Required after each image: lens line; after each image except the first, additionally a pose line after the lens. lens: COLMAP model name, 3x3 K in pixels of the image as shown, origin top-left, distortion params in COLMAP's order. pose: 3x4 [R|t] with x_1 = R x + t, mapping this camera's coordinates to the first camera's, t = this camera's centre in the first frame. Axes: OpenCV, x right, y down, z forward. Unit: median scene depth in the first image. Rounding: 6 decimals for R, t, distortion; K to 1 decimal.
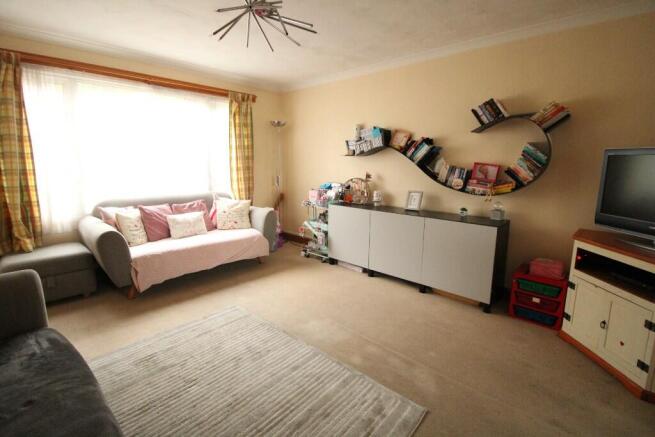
lens RADIAL K [[309.9, 0, 327.8], [0, 309.9, 206.6], [0, 0, 1]] dist [0.001751, 0.000039]
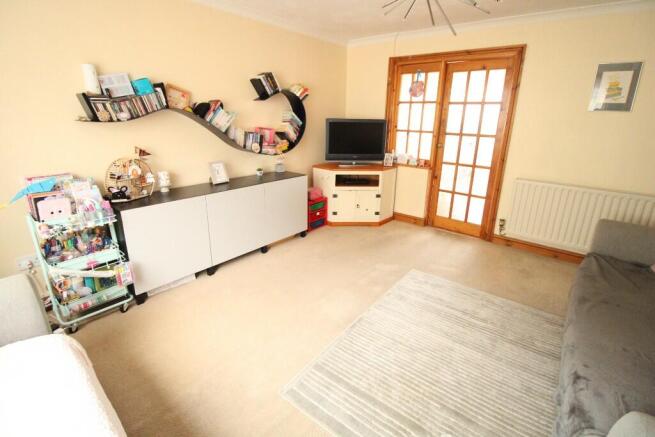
lens RADIAL K [[309.9, 0, 327.8], [0, 309.9, 206.6], [0, 0, 1]] dist [0.001751, 0.000039]
pose [[-0.066020, -0.289449, 0.954914, -0.743697], [0.130206, 0.946320, 0.295847, -0.177143], [-0.989286, 0.143867, -0.024788, 0.851081]]
